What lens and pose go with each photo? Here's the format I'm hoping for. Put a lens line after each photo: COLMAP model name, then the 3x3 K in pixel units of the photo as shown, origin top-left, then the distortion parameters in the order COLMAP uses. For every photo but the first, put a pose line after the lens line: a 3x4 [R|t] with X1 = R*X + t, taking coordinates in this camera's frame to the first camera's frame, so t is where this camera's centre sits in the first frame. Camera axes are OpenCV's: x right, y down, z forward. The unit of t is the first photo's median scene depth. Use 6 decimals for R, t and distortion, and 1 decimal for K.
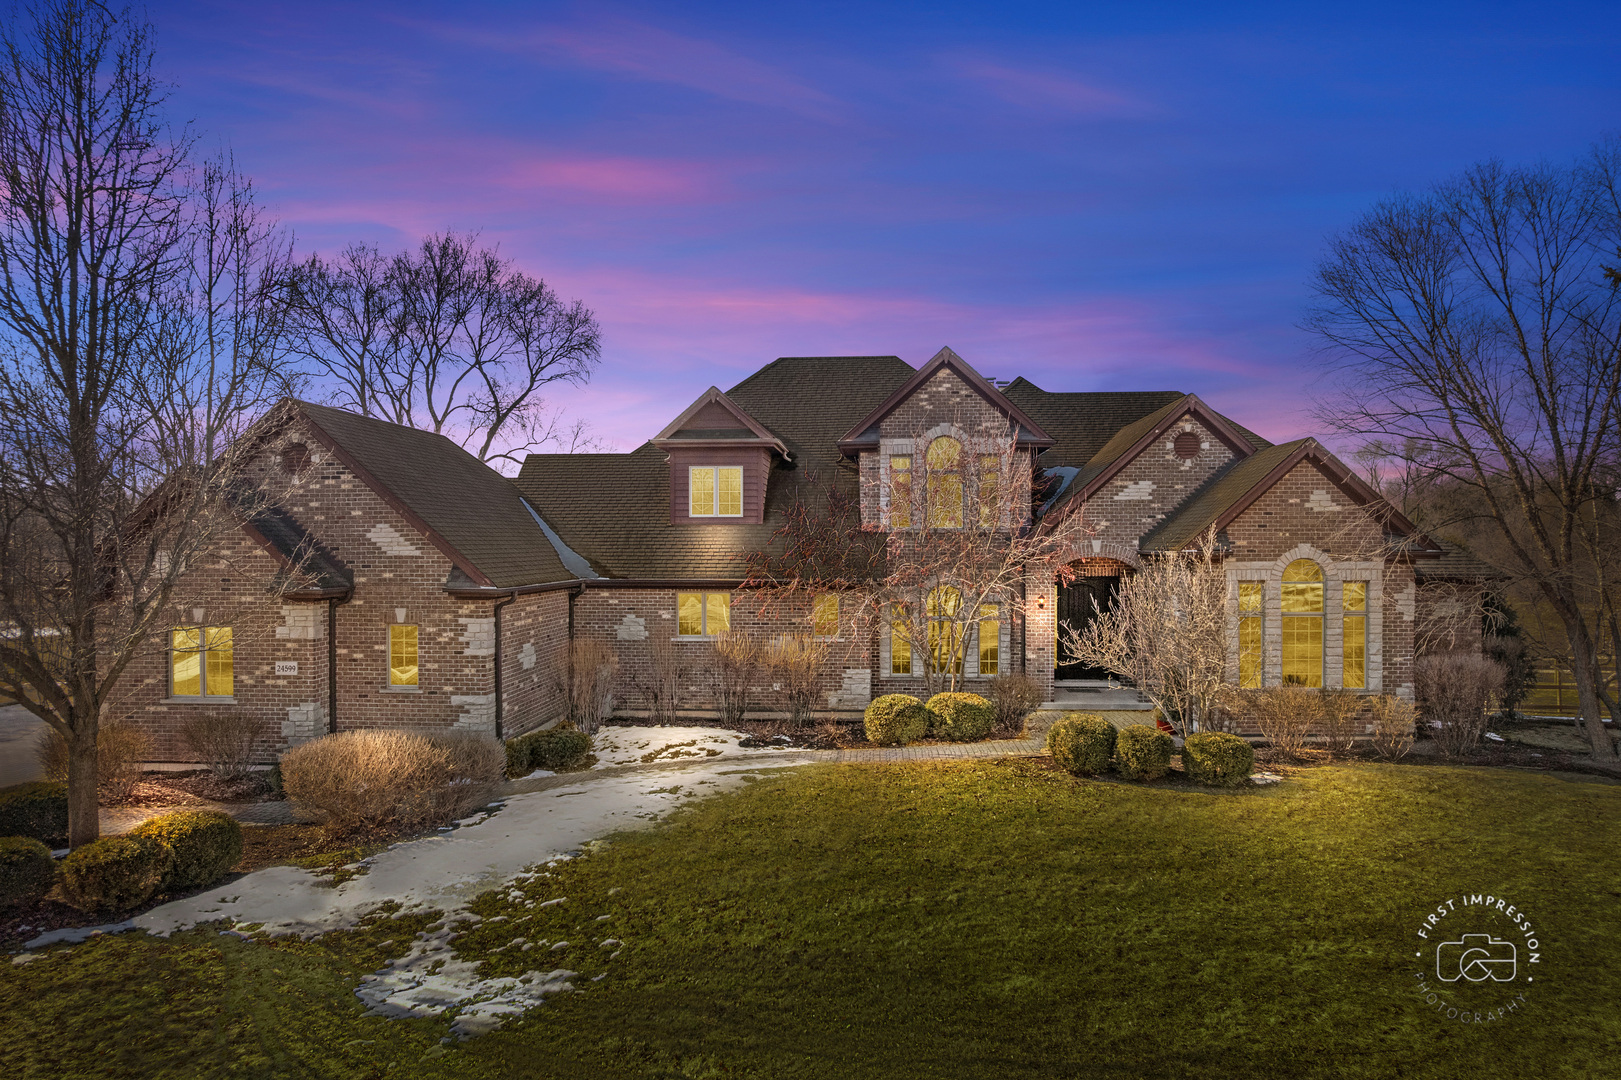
lens RADIAL K [[1039.0, 0, 824.7], [0, 1039.0, 545.6], [0, 0, 1]] dist [-0.076168, 0.065494]
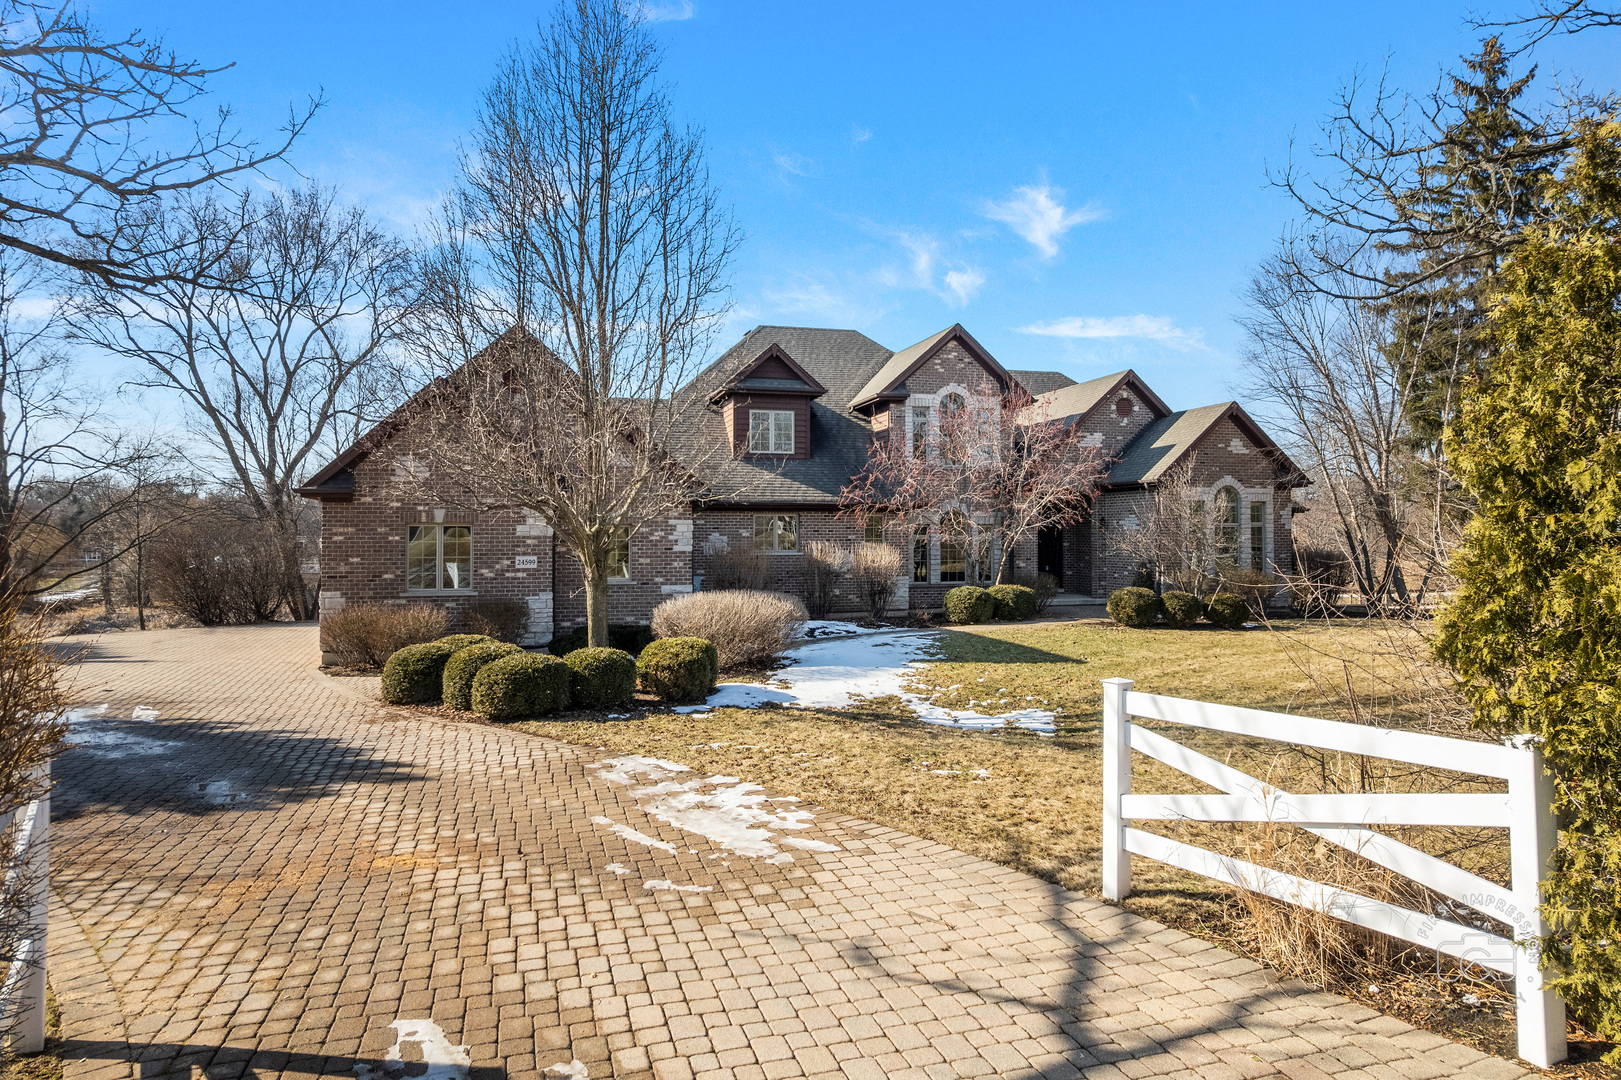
lens RADIAL K [[1039.0, 0, 824.7], [0, 1039.0, 545.6], [0, 0, 1]] dist [-0.076168, 0.065494]
pose [[0.943284, -0.003056, 0.331972, -0.581112], [0.001519, 0.999987, 0.004889, 0.094569], [-0.331982, -0.004107, 0.943277, -0.182313]]
